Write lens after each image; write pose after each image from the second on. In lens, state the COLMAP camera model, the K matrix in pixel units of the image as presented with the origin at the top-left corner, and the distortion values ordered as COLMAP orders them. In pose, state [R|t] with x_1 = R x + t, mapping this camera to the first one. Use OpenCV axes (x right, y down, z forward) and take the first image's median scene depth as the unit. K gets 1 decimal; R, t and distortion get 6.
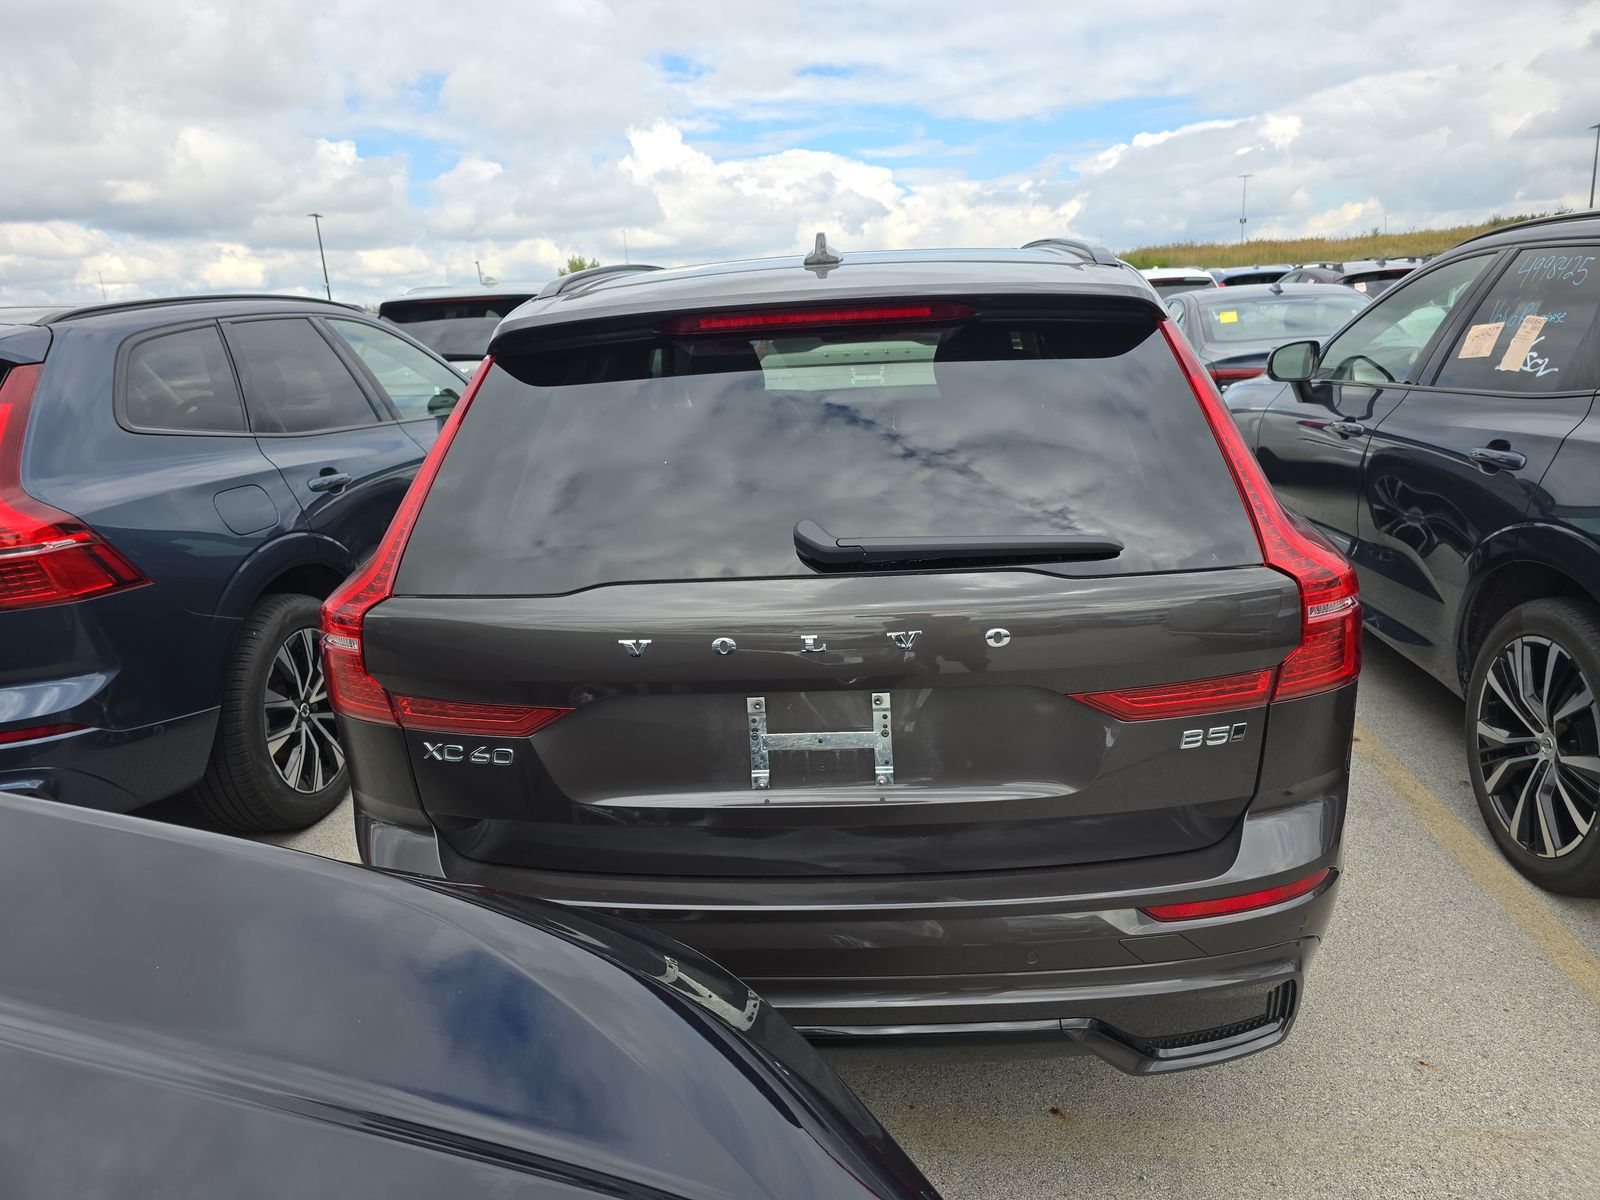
lens RADIAL K [[1116.5, 0, 800.0], [0, 1116.5, 600.0], [0, 0, 1]] dist [0.058047, -0.065568]
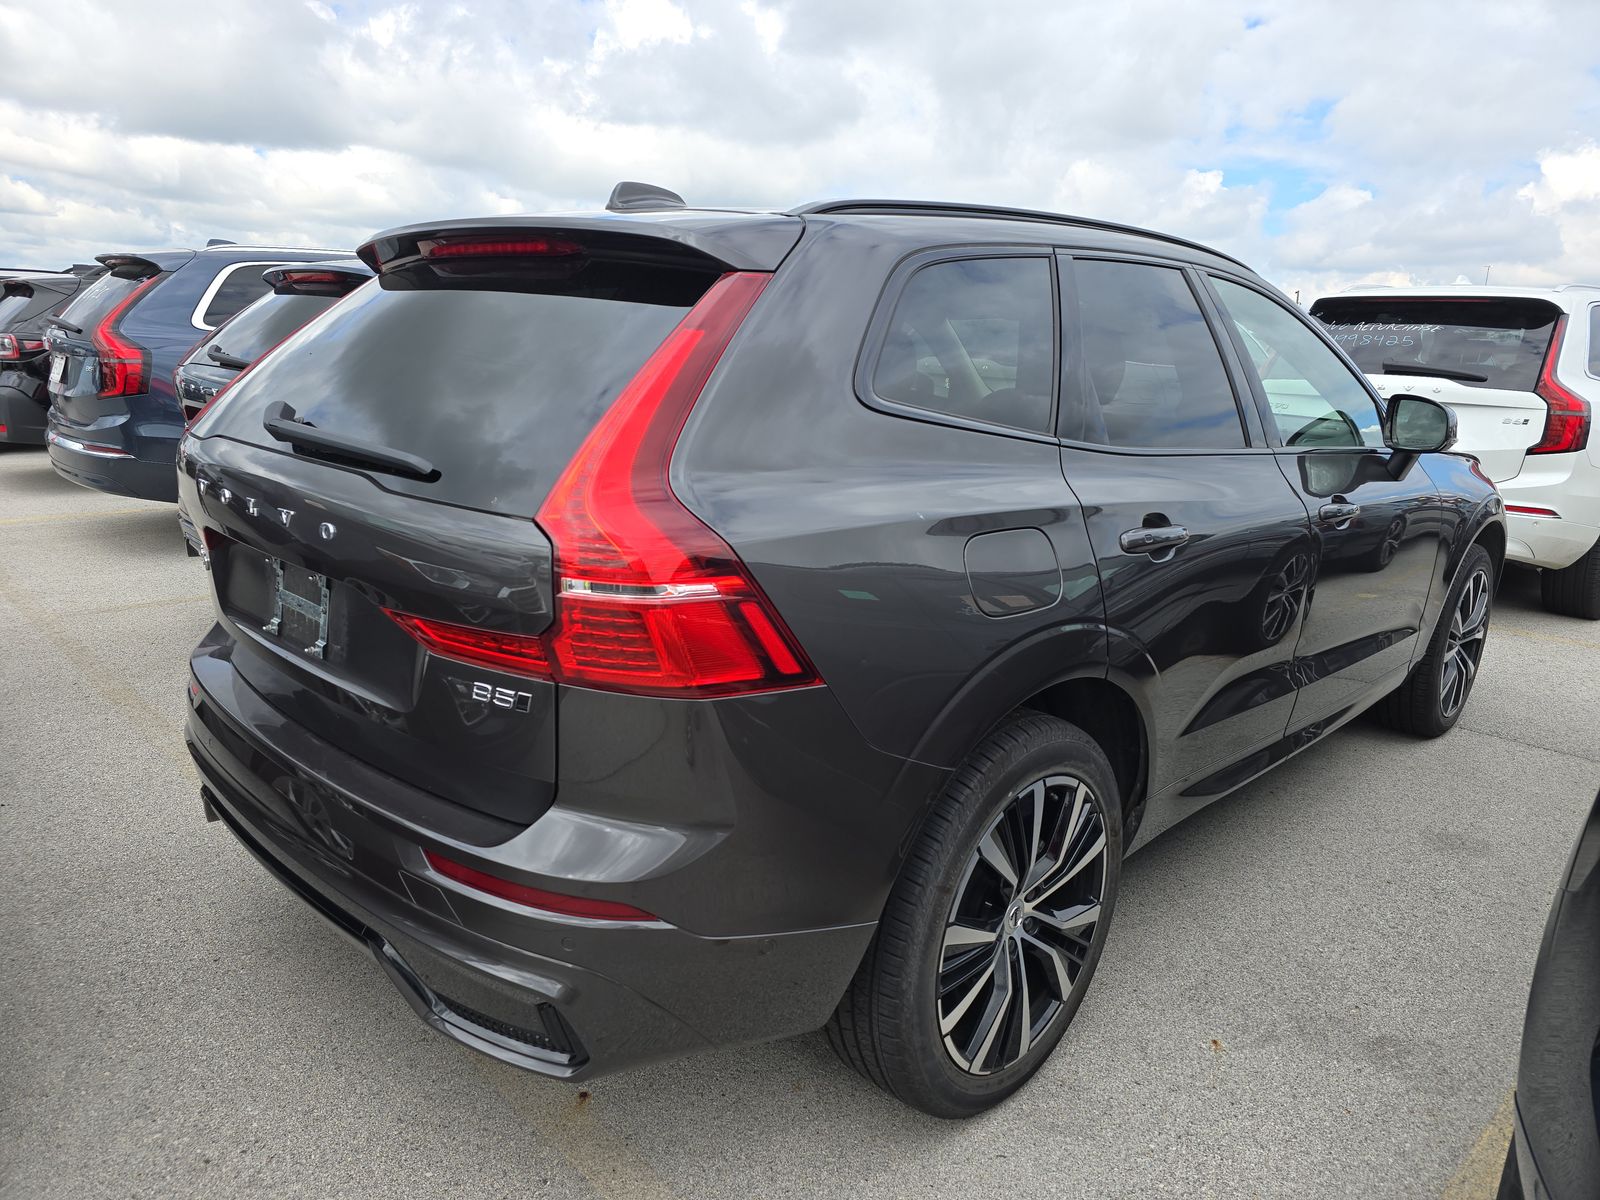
lens RADIAL K [[1107.2, 0, 811.4], [0, 1107.2, 595.1], [0, 0, 1]] dist [0.051930, -0.051402]
pose [[0.776032, 0.228010, -0.588035, -0.216793], [-0.241063, 0.968803, 0.057520, -0.069236], [0.582805, 0.097117, 0.806788, 0.446250]]
